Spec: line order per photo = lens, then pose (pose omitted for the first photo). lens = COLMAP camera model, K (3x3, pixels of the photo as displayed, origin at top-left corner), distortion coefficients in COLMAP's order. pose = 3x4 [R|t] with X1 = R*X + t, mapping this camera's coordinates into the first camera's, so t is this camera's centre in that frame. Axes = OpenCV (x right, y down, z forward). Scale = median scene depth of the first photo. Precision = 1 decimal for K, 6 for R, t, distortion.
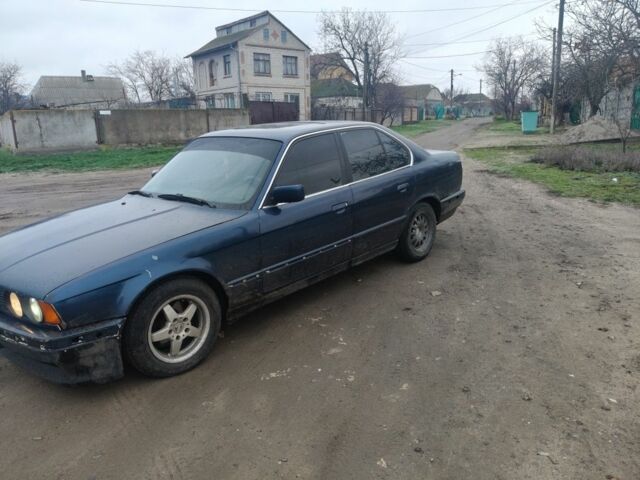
lens RADIAL K [[527.6, 0, 320.0], [0, 527.6, 240.0], [0, 0, 1]] dist [0.093822, -0.248749]
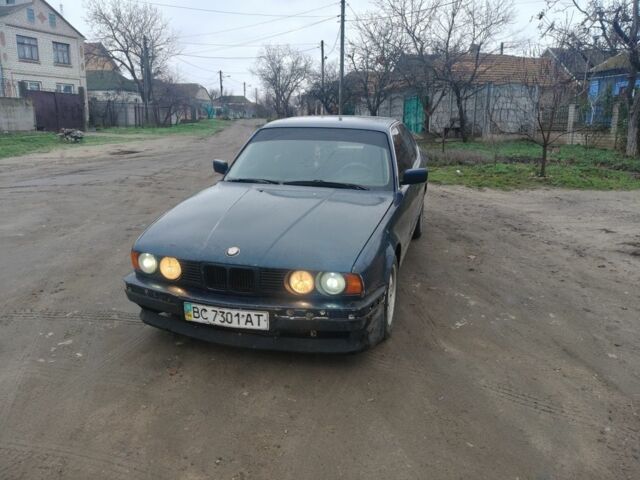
lens RADIAL K [[544.5, 0, 320.0], [0, 544.5, 240.0], [0, 0, 1]] dist [-0.031215, 0.006647]
pose [[0.881024, -0.066233, 0.468412, -0.109055], [0.069334, 0.997537, 0.010641, 0.003689], [-0.467963, 0.023102, 0.883446, 0.007829]]
